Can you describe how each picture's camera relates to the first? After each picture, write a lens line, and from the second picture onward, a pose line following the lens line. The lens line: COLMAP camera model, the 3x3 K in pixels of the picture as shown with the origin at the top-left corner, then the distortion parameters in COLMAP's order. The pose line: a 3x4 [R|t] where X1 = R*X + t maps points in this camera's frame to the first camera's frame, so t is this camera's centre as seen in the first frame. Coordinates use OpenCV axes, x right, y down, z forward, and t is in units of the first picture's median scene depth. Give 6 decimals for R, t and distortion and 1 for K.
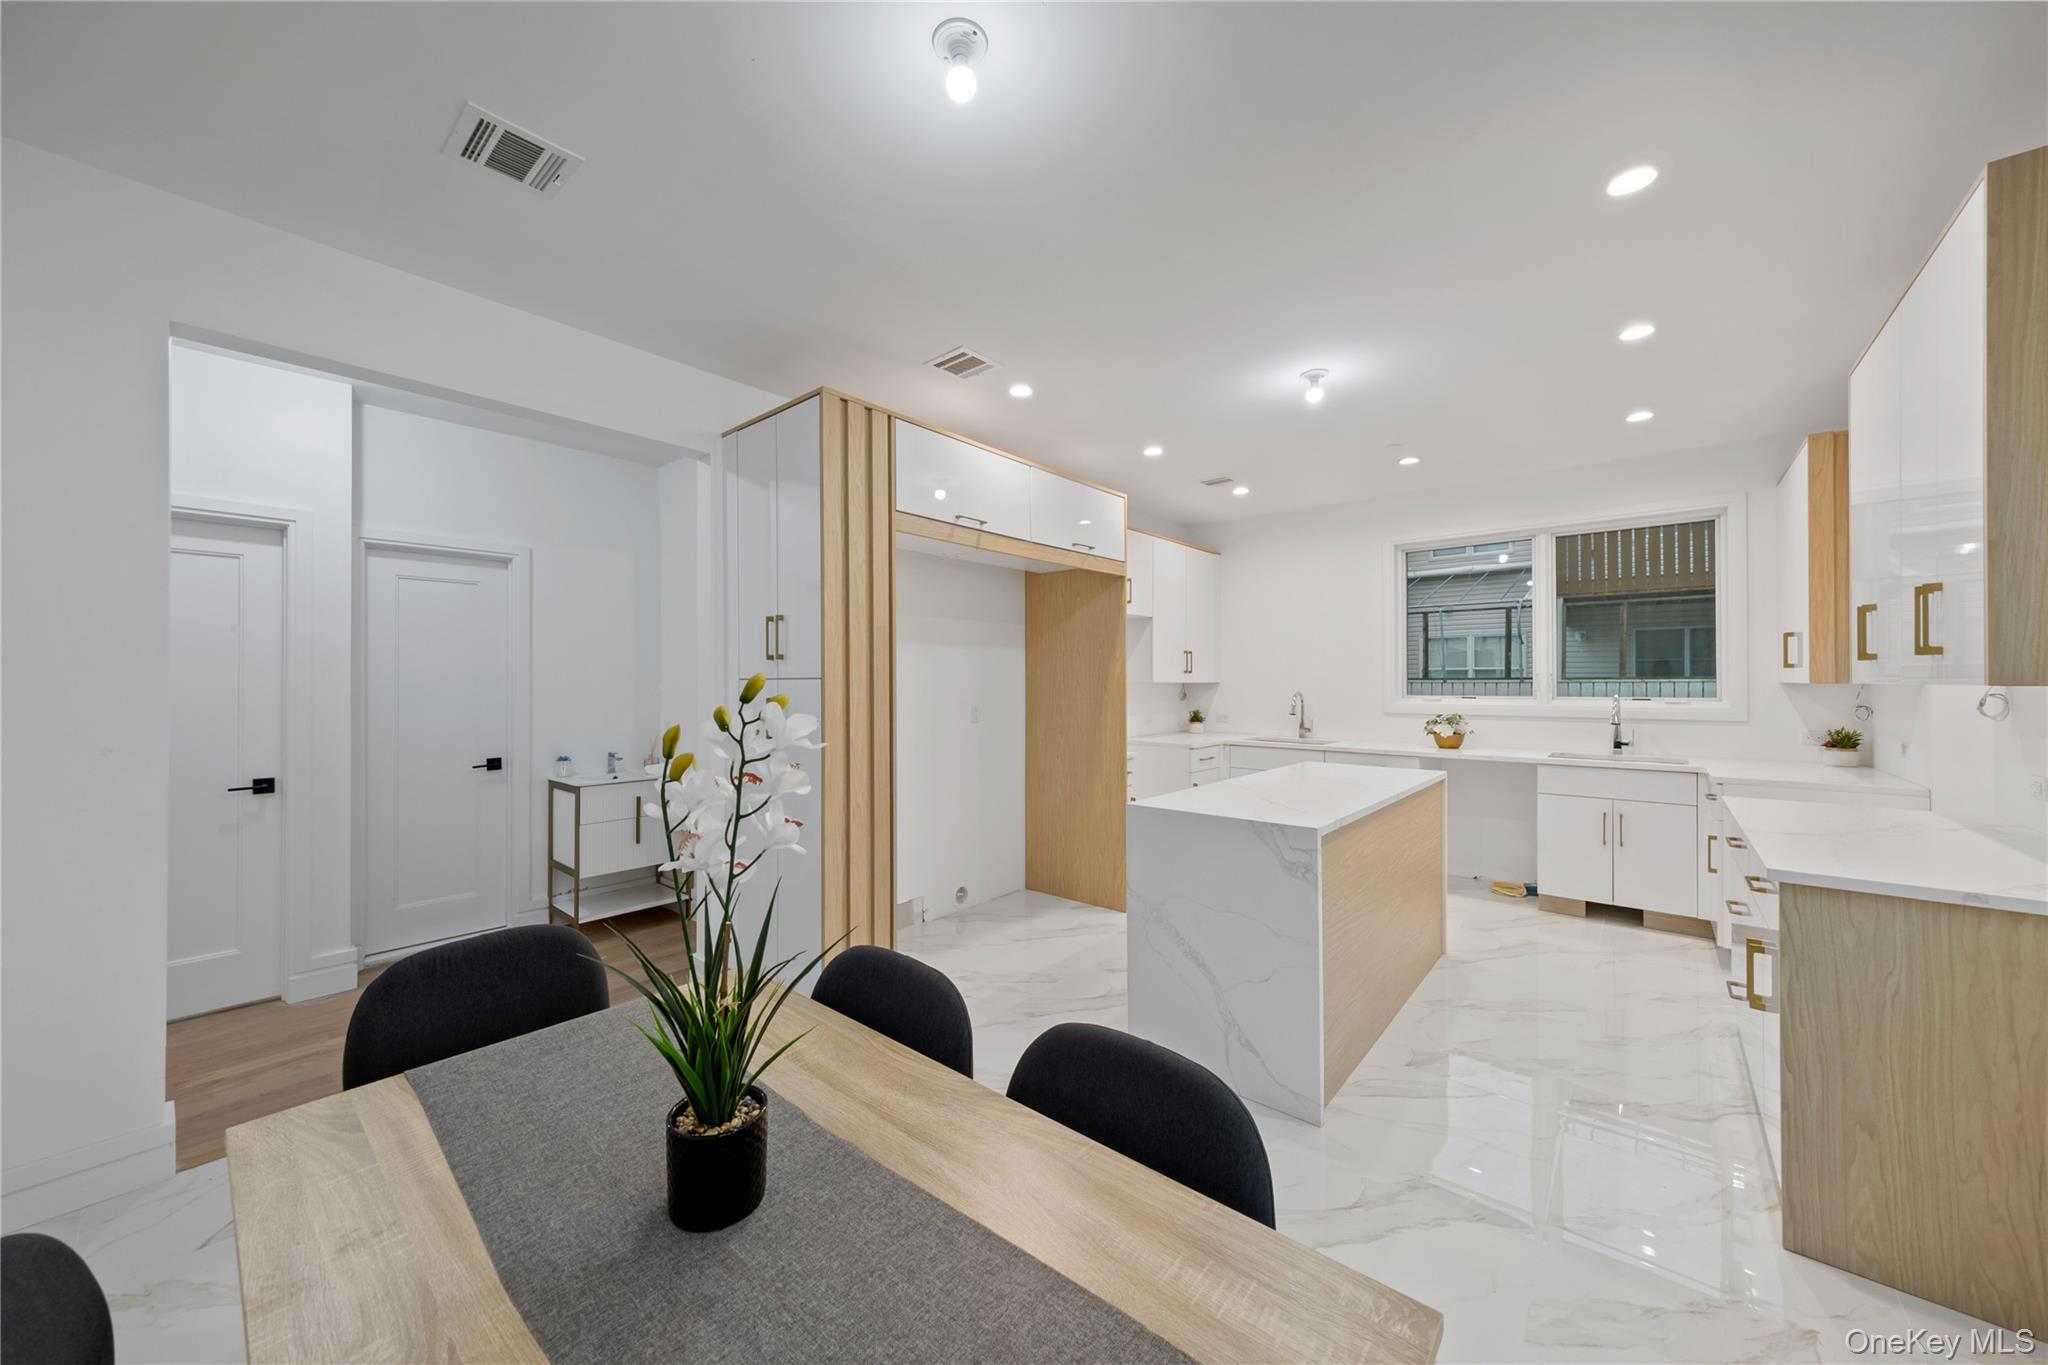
lens RADIAL K [[719.2, 0, 990.9], [0, 719.2, 681.8], [0, 0, 1]] dist [0.014704, 0.000026]
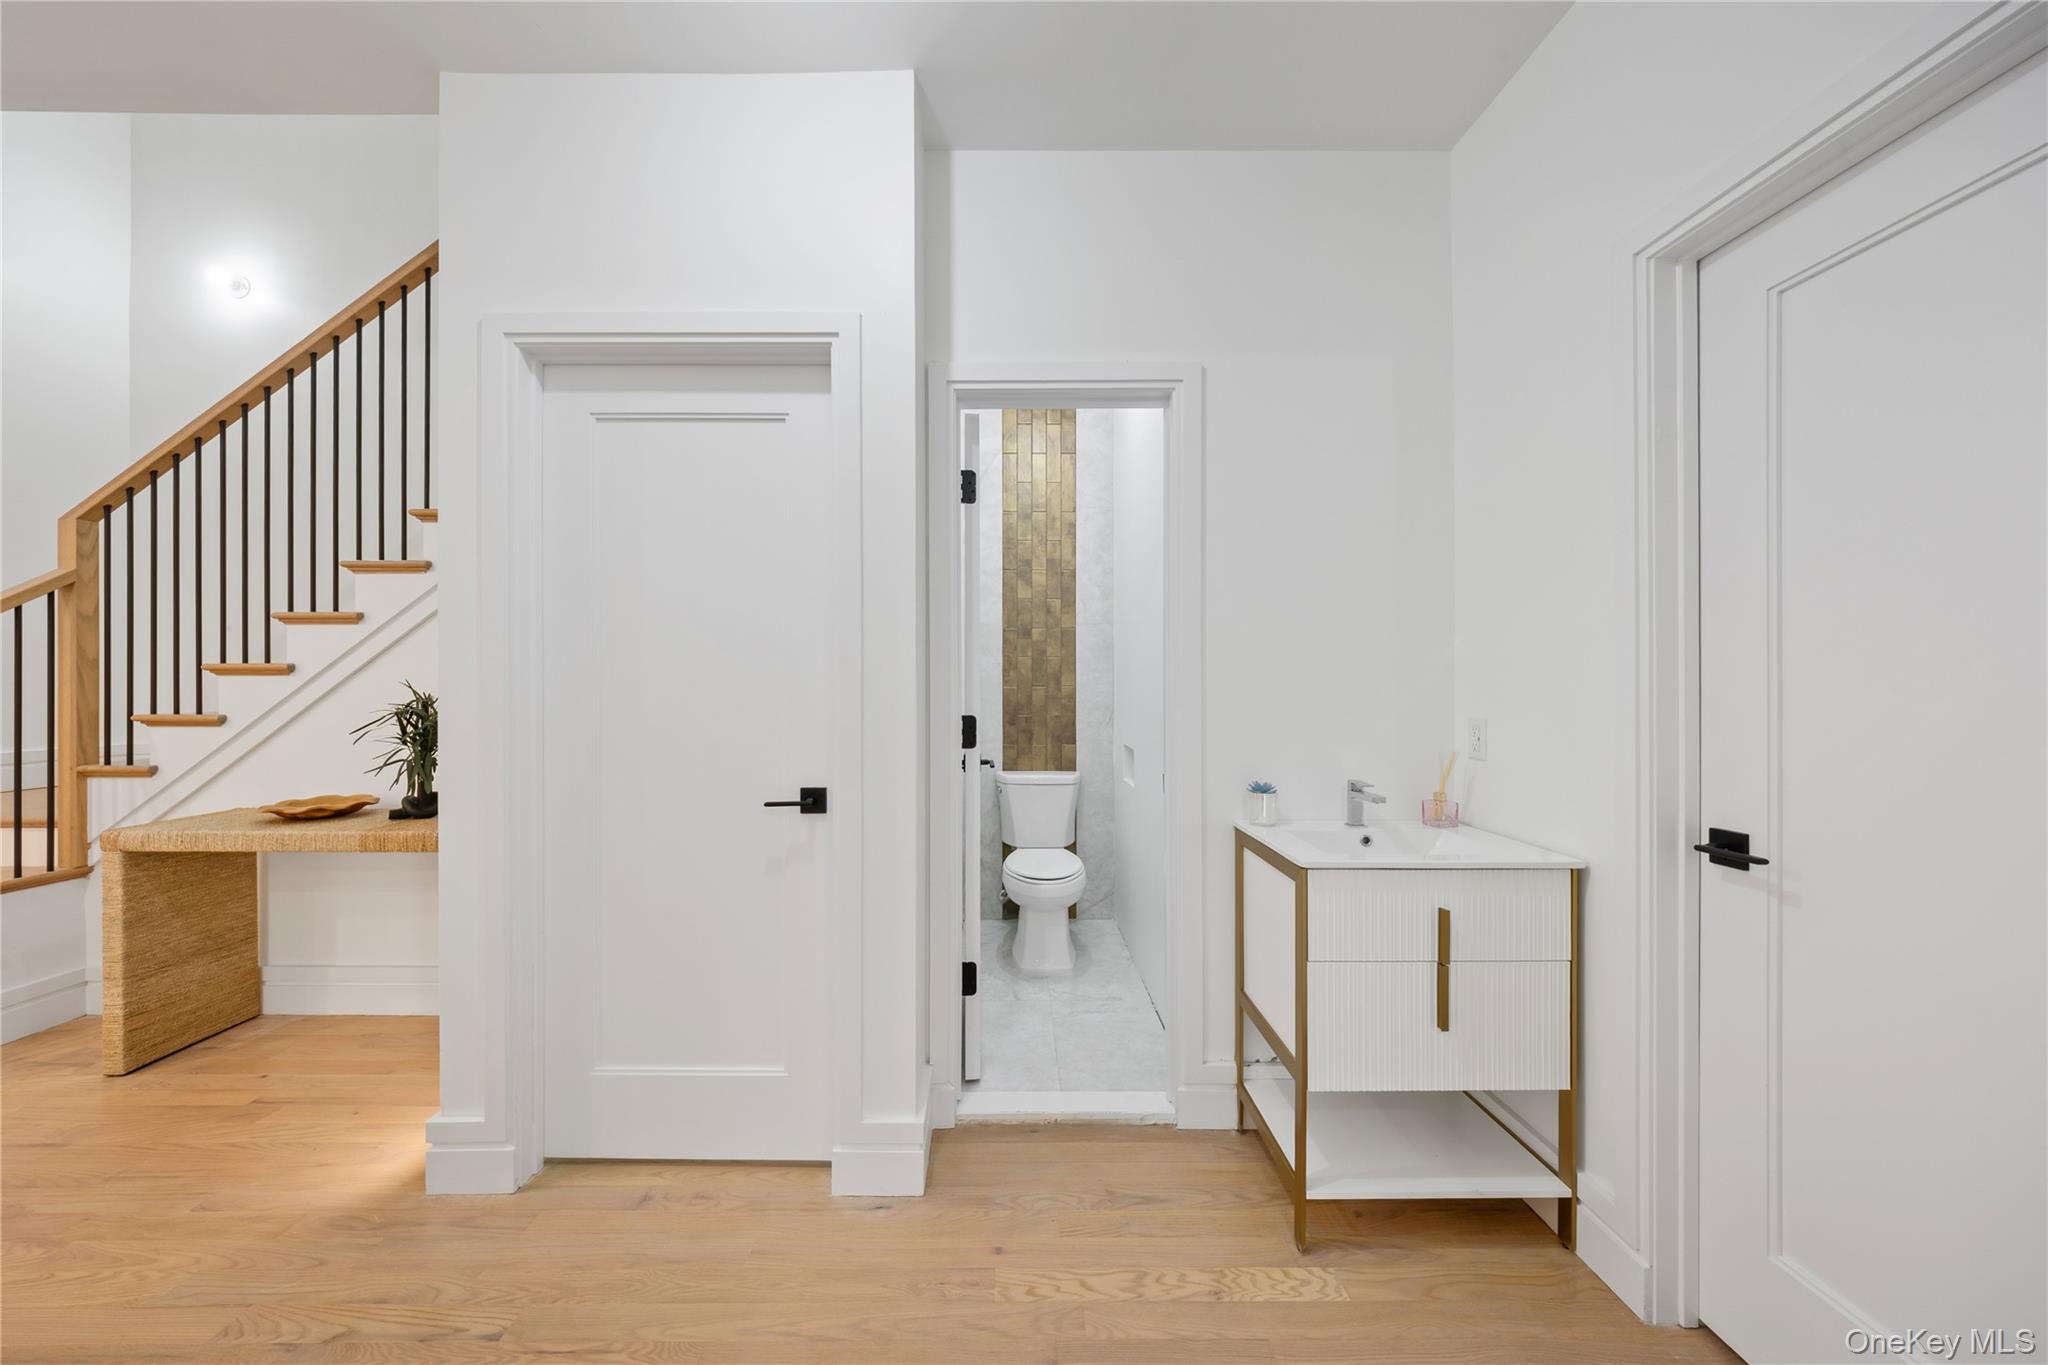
lens RADIAL K [[719.2, 0, 990.9], [0, 719.2, 681.8], [0, 0, 1]] dist [0.014704, 0.000026]
pose [[0.660154, -0.001448, -0.751129, -0.364307], [0.001993, 0.999998, -0.000177, 0.036640], [0.751127, -0.001380, 0.660156, 0.570193]]
